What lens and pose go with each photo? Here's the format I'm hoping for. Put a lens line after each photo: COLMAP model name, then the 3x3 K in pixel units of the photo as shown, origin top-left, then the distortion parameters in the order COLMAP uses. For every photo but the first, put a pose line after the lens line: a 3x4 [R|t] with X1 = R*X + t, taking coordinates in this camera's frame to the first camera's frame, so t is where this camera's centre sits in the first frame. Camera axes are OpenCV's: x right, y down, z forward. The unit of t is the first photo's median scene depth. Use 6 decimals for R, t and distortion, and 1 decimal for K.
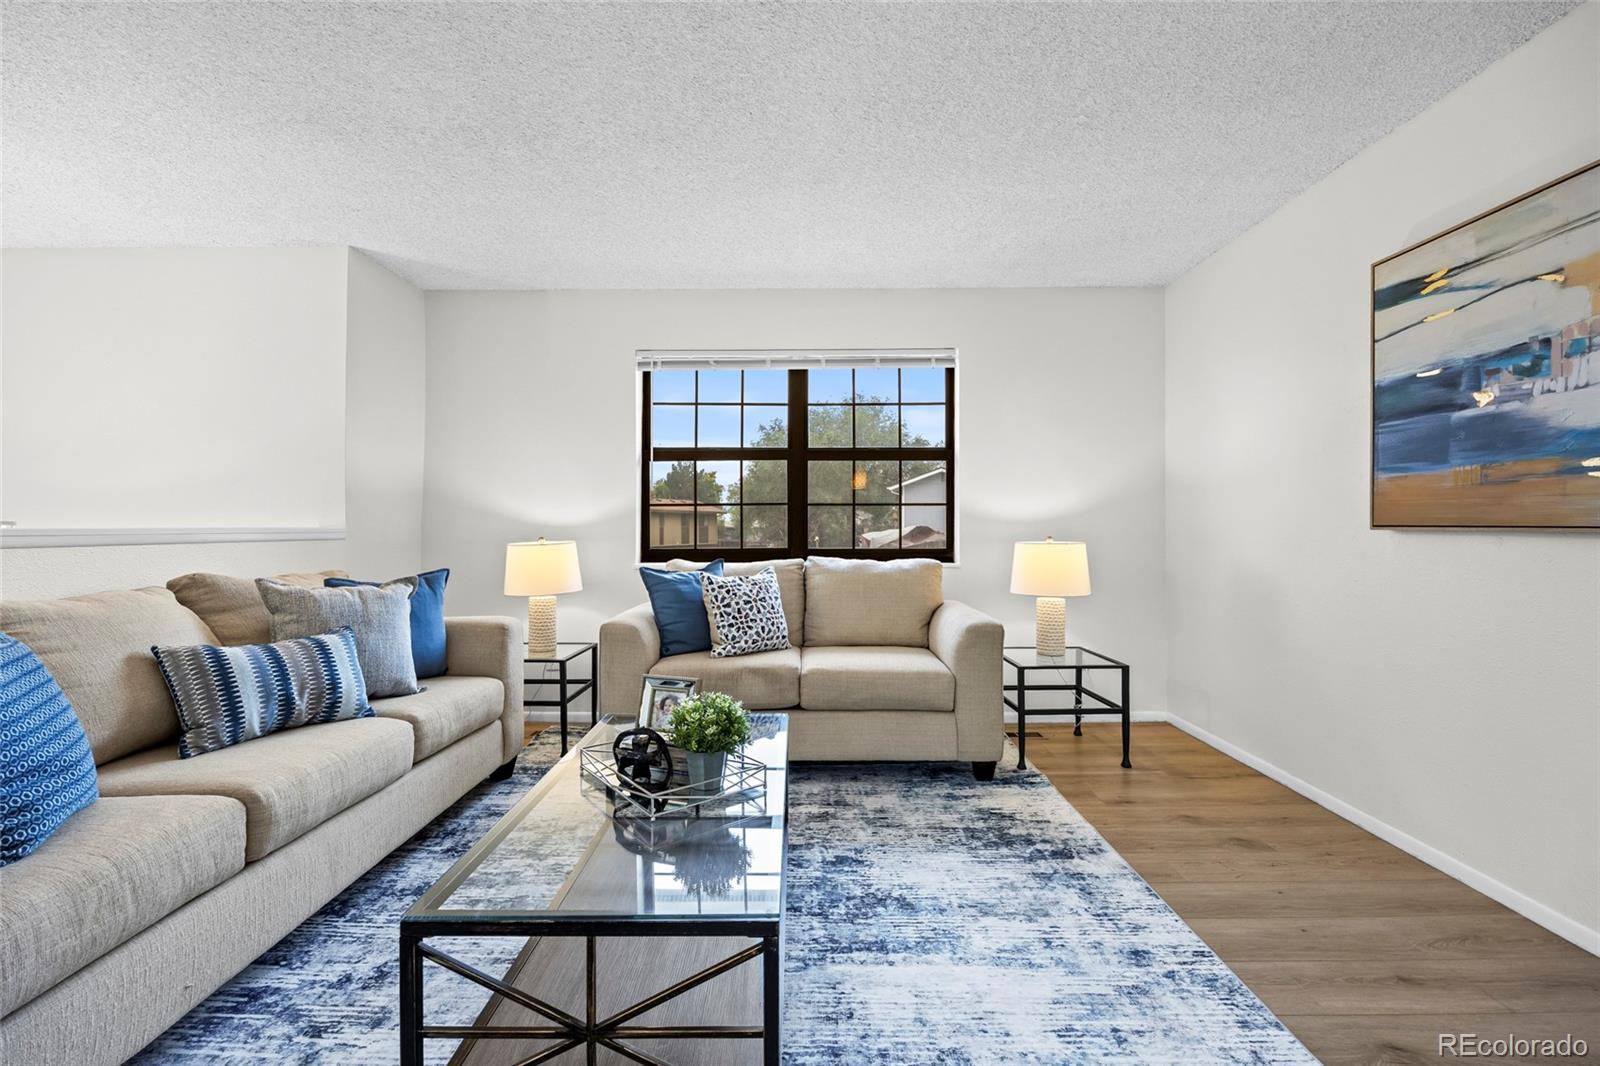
lens RADIAL K [[686.8, 0, 801.0], [0, 686.8, 524.9], [0, 0, 1]] dist [-0.010535, 0.000571]
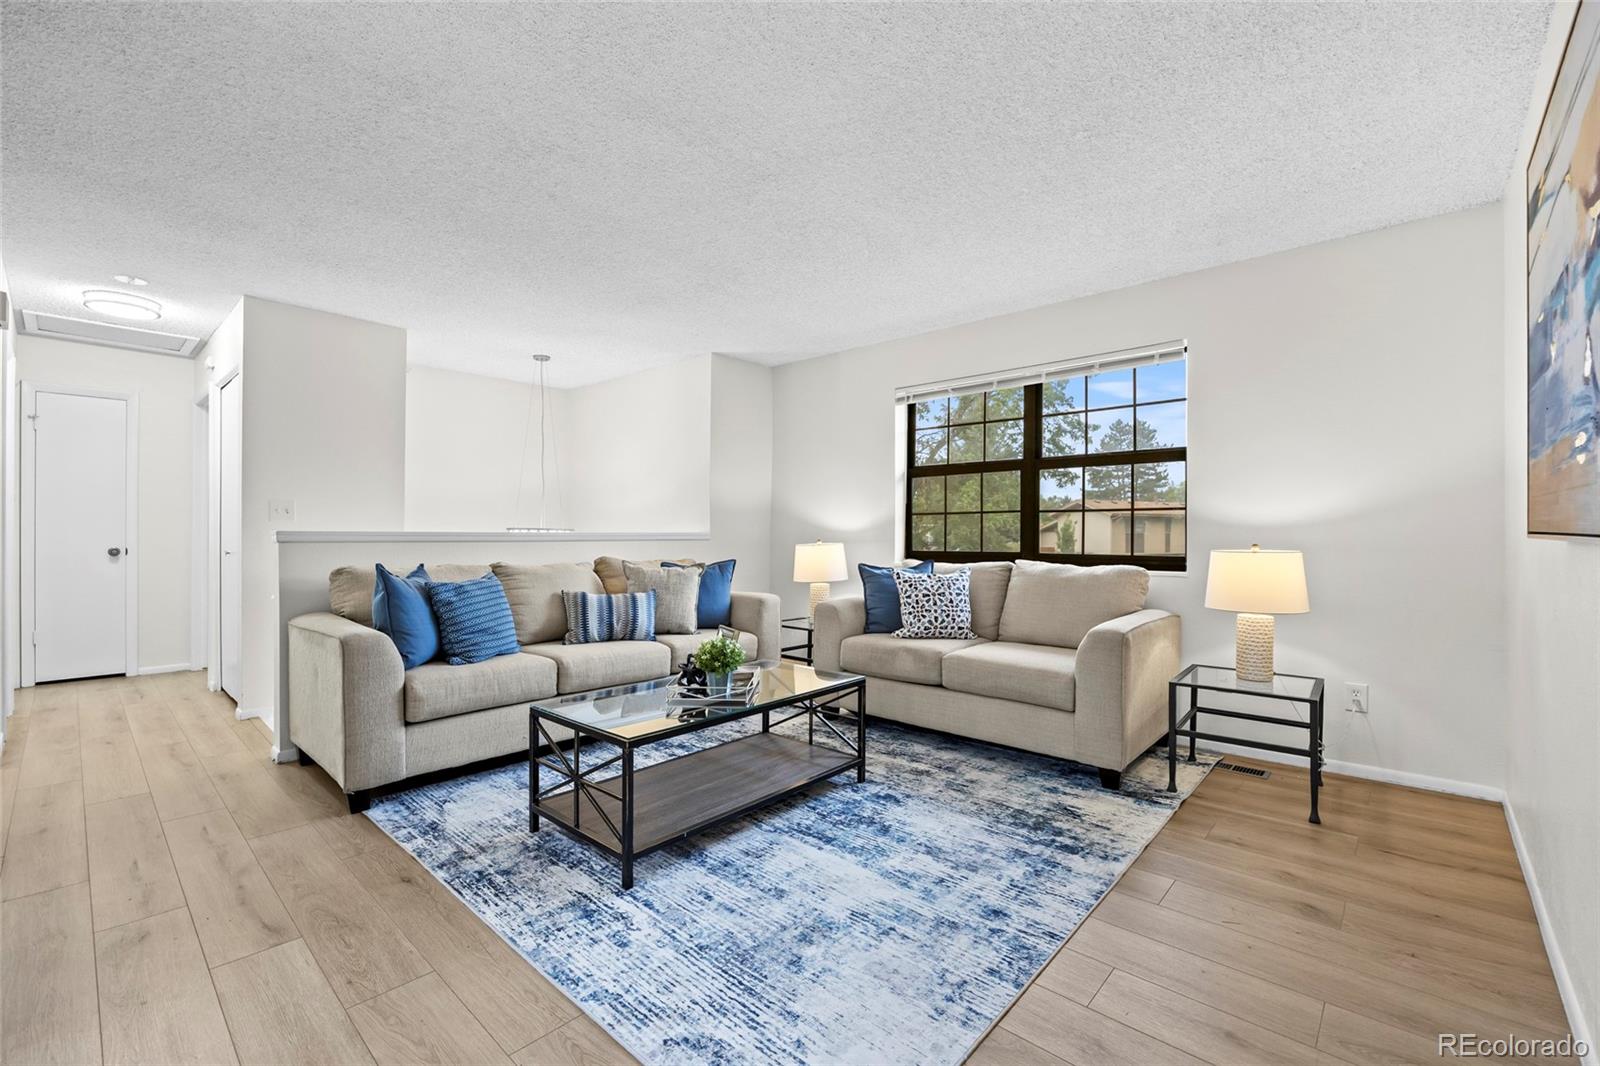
lens RADIAL K [[677.6, 0, 803.9], [0, 677.6, 530.6], [0, 0, 1]] dist [-0.007041, 0.000244]
pose [[0.748237, 0.000037, -0.663431, 0.661495], [-0.000407, 1.000000, -0.000403, 0.000407], [0.663431, 0.000572, 0.748237, -0.028316]]
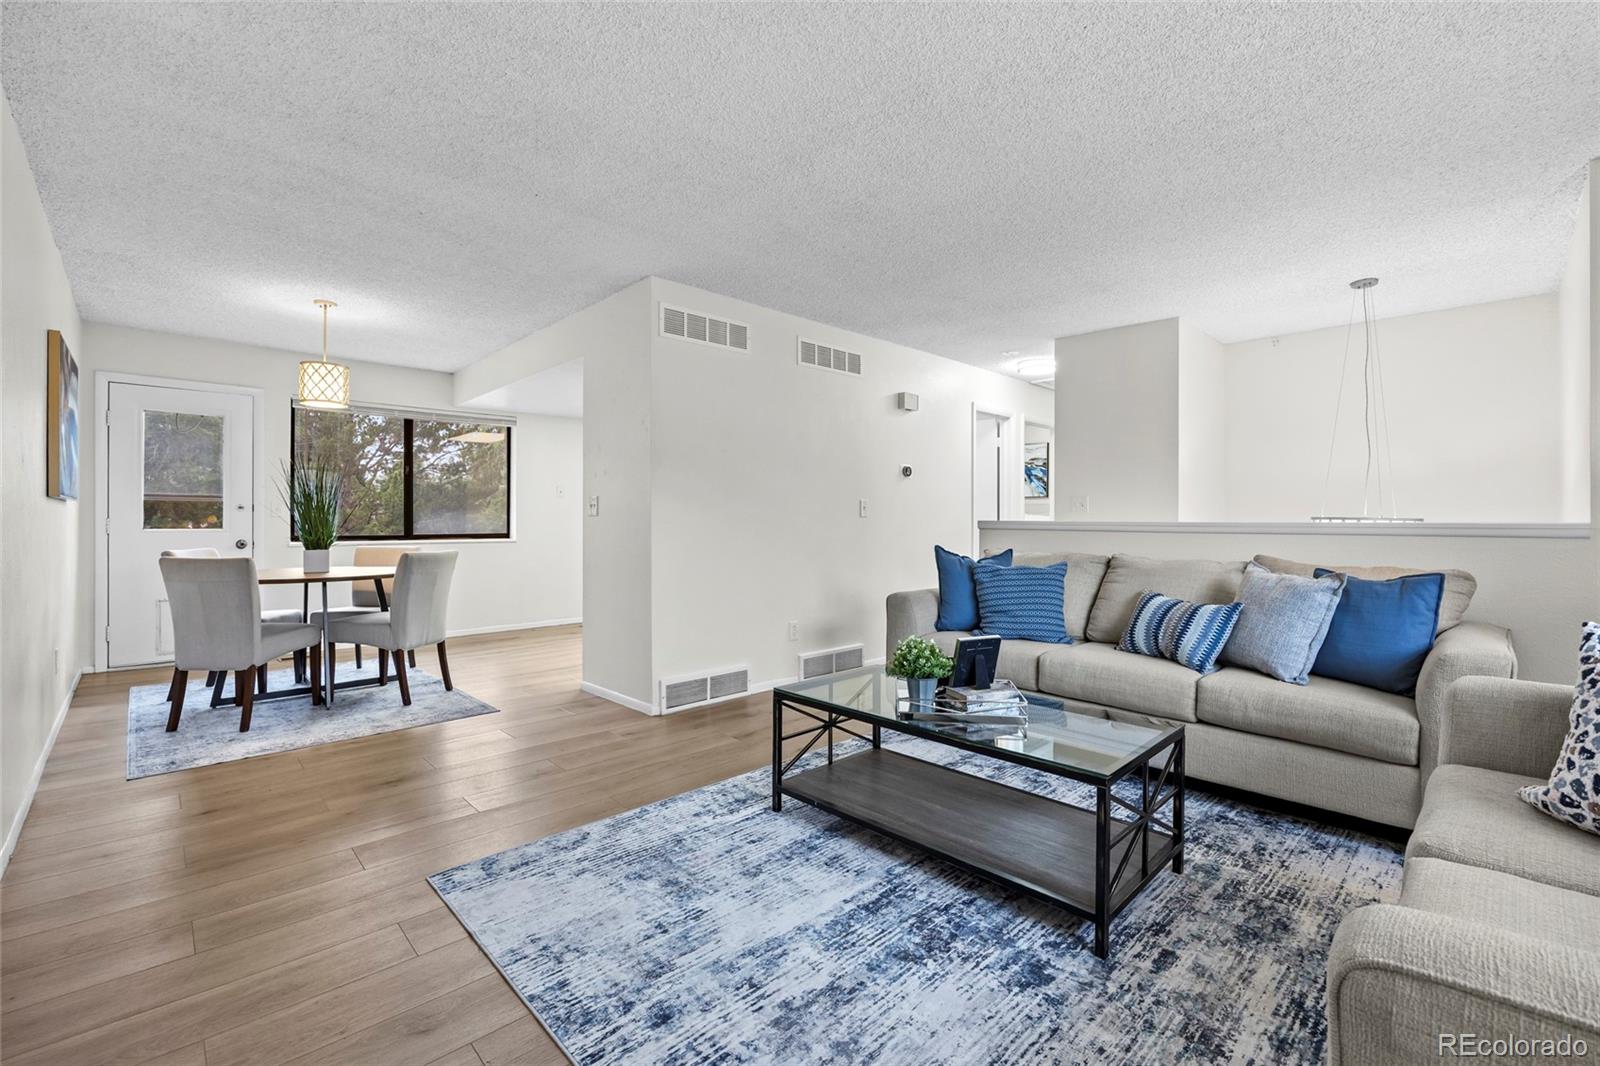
lens RADIAL K [[686.8, 0, 801.0], [0, 686.8, 524.9], [0, 0, 1]] dist [-0.010535, 0.000571]
pose [[-0.714674, 0.002180, -0.699454, 0.644825], [0.000124, 0.999996, 0.002991, 0.004799], [0.699457, 0.002051, -0.714671, 1.153681]]
